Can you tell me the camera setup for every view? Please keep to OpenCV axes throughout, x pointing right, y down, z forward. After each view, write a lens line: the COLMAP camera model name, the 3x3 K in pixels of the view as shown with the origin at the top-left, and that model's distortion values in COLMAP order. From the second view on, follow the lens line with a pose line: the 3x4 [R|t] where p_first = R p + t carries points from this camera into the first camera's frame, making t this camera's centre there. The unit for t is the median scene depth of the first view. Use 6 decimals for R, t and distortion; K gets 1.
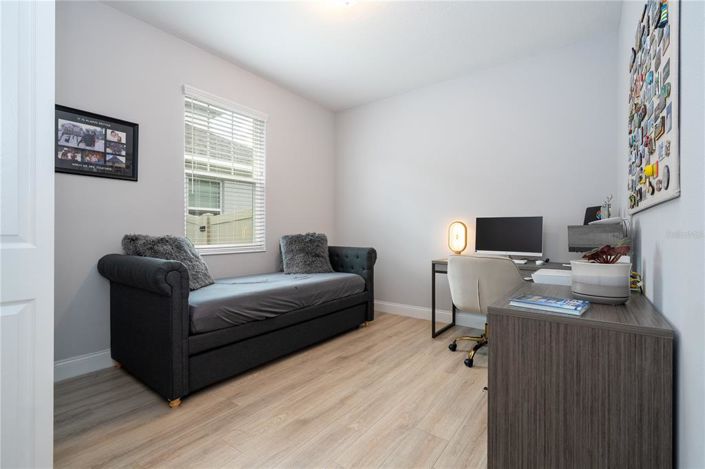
lens RADIAL K [[317.2, 0, 357.3], [0, 317.2, 233.1], [0, 0, 1]] dist [-0.003761, -0.000069]
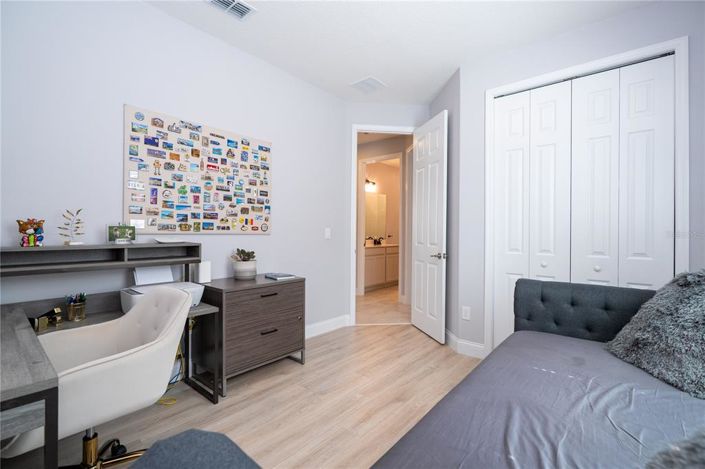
lens RADIAL K [[317.2, 0, 357.3], [0, 317.2, 233.1], [0, 0, 1]] dist [-0.003761, -0.000069]
pose [[-0.998357, -0.000836, 0.057298, -0.066952], [-0.000421, 0.999974, 0.007264, -0.070833], [-0.057302, 0.007228, -0.998331, 1.972936]]
